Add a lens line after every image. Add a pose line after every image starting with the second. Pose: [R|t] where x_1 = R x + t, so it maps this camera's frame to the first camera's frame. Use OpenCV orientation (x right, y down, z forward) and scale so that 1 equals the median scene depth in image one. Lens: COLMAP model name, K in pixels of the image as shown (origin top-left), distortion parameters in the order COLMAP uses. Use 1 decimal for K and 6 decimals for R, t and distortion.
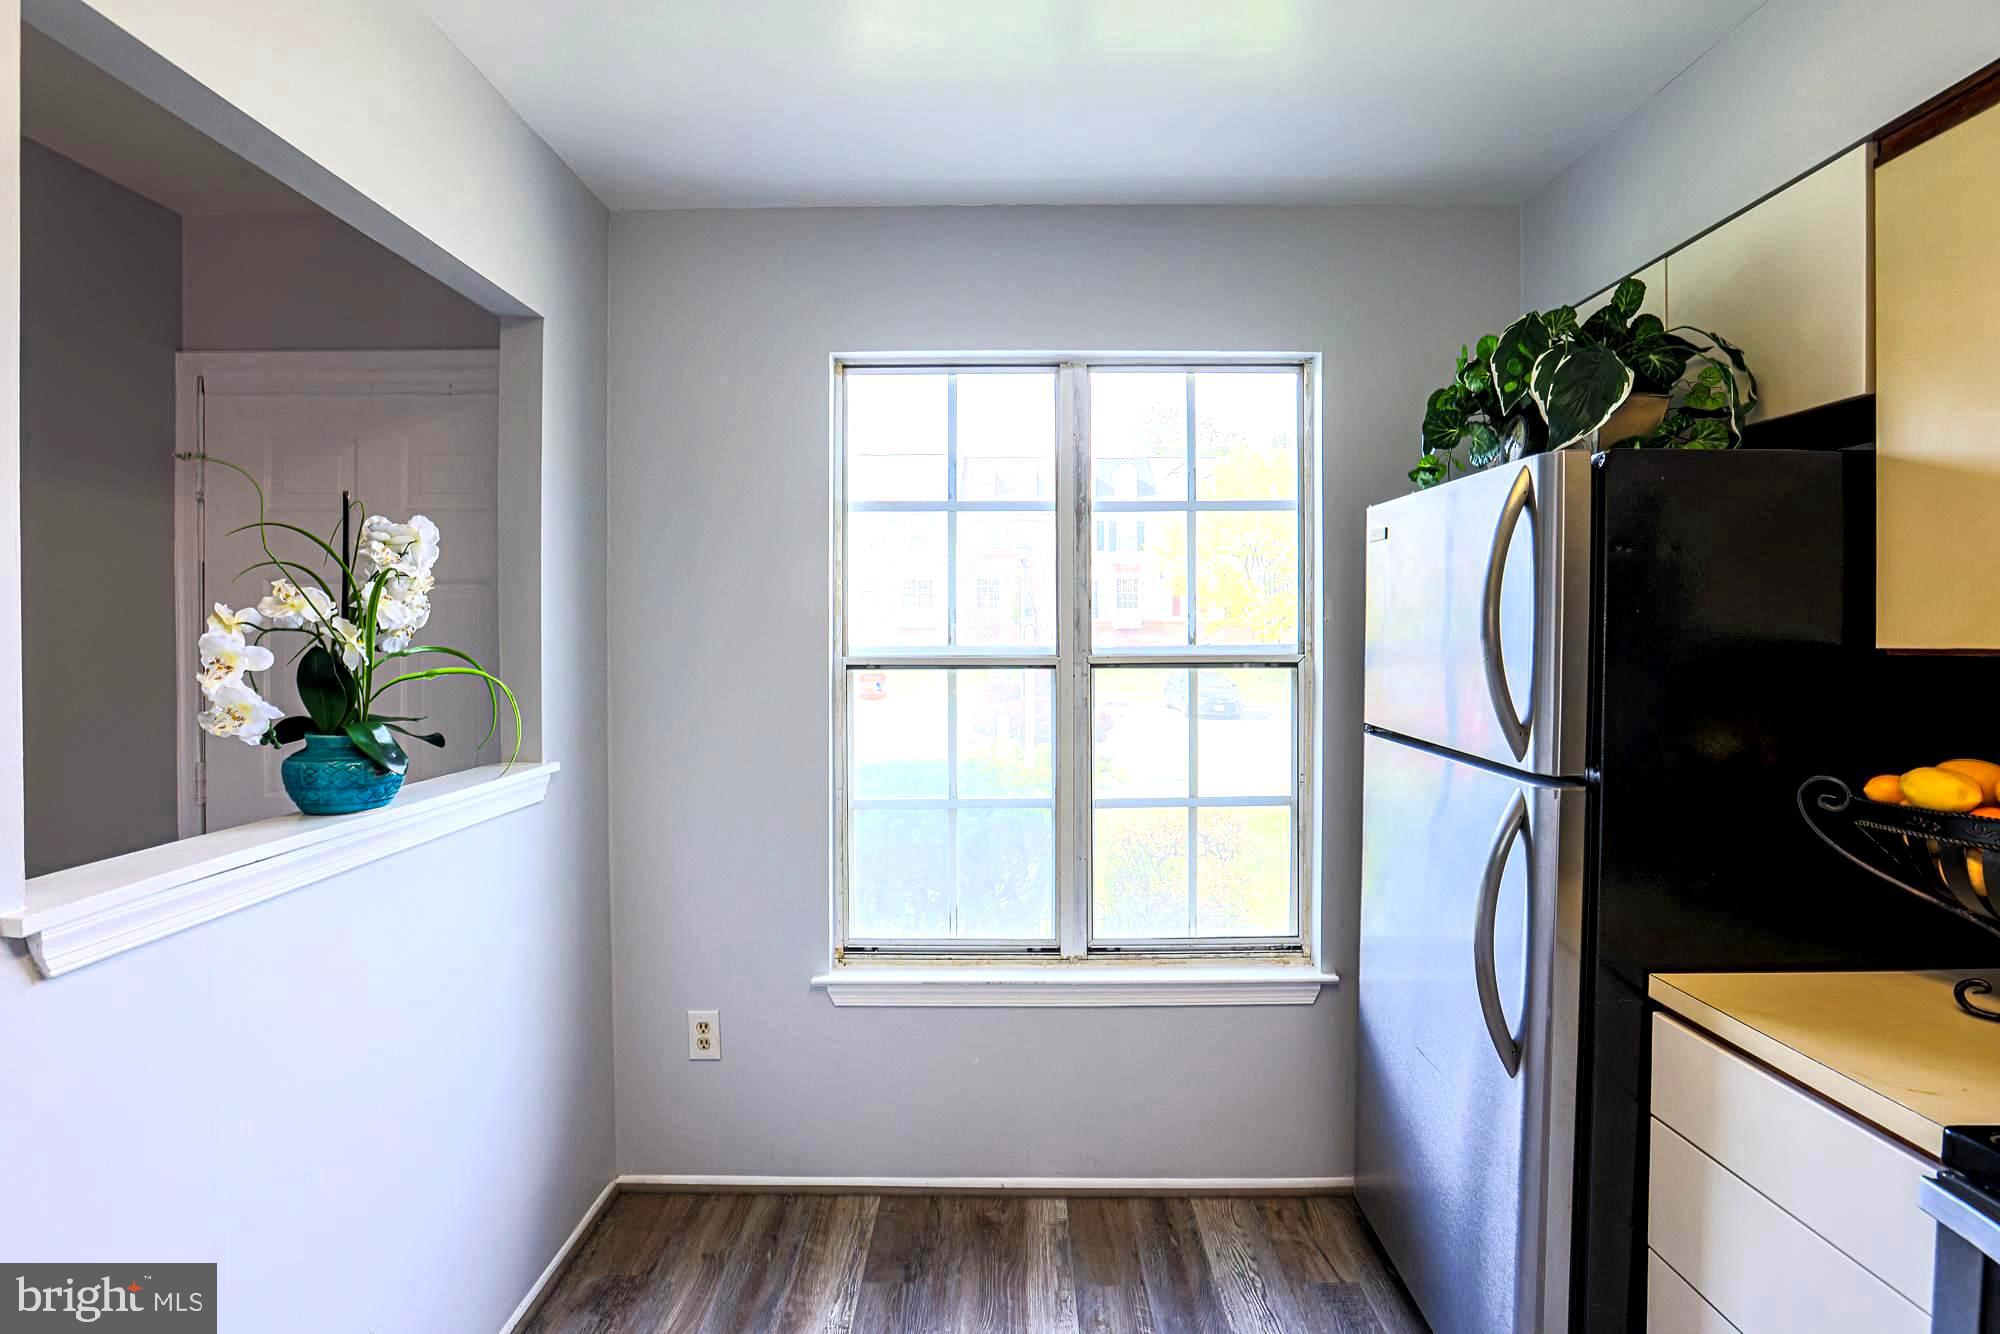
lens RADIAL K [[930.7, 0, 1001.8], [0, 930.7, 651.1], [0, 0, 1]] dist [-0.065733, 0.036017]
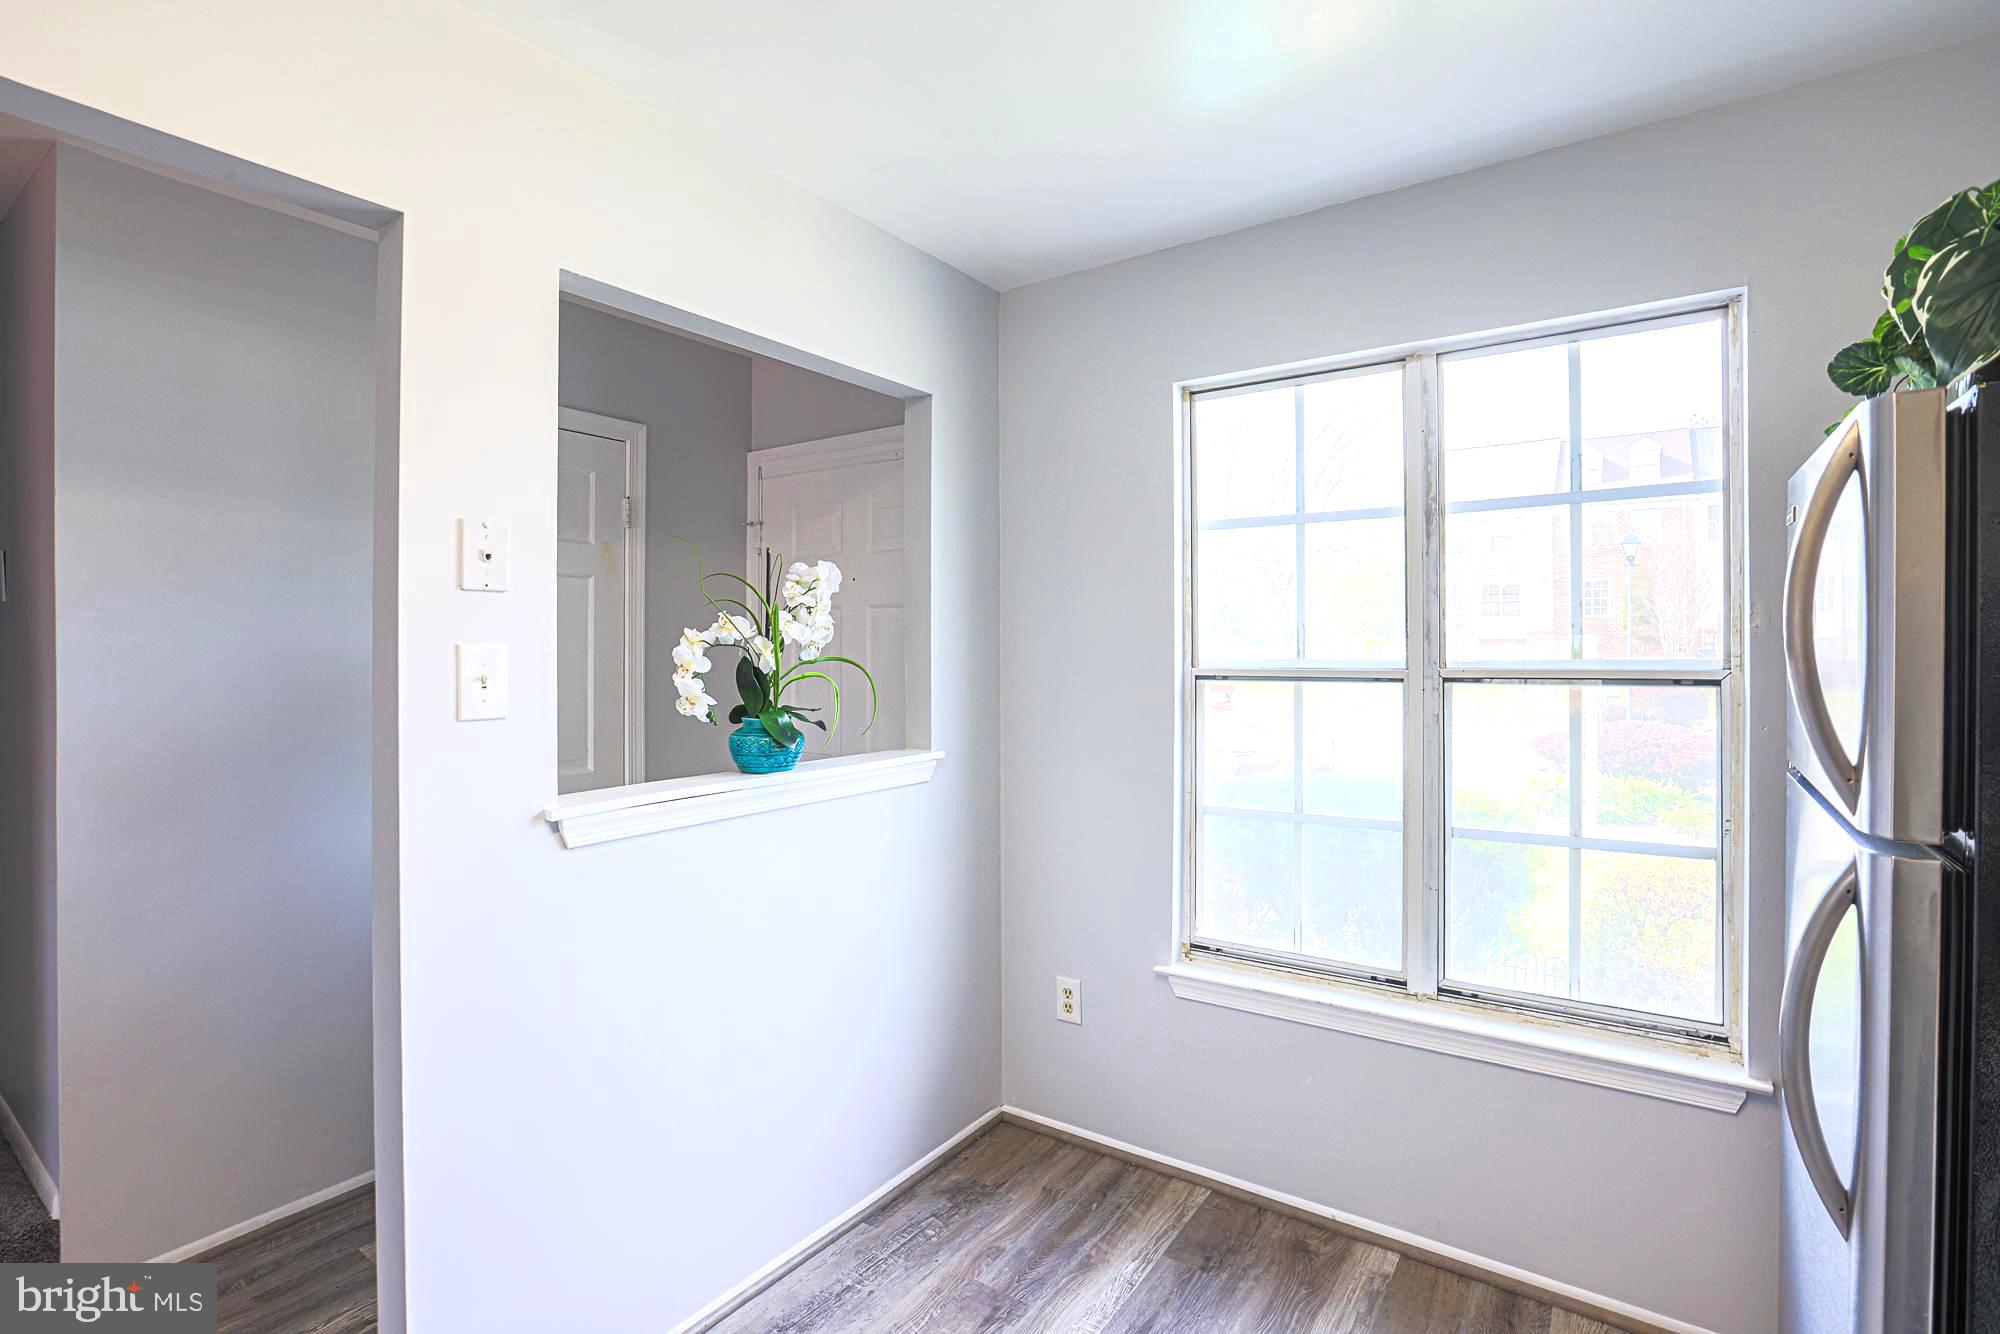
lens RADIAL K [[945.0, 0, 1004.3], [0, 945.0, 655.5], [0, 0, 1]] dist [-0.040010, 0.020248]
pose [[0.829012, 0.001825, -0.559227, 0.259385], [-0.005999, 0.999966, -0.005631, -0.000696], [0.559198, 0.008023, 0.828995, -0.012161]]
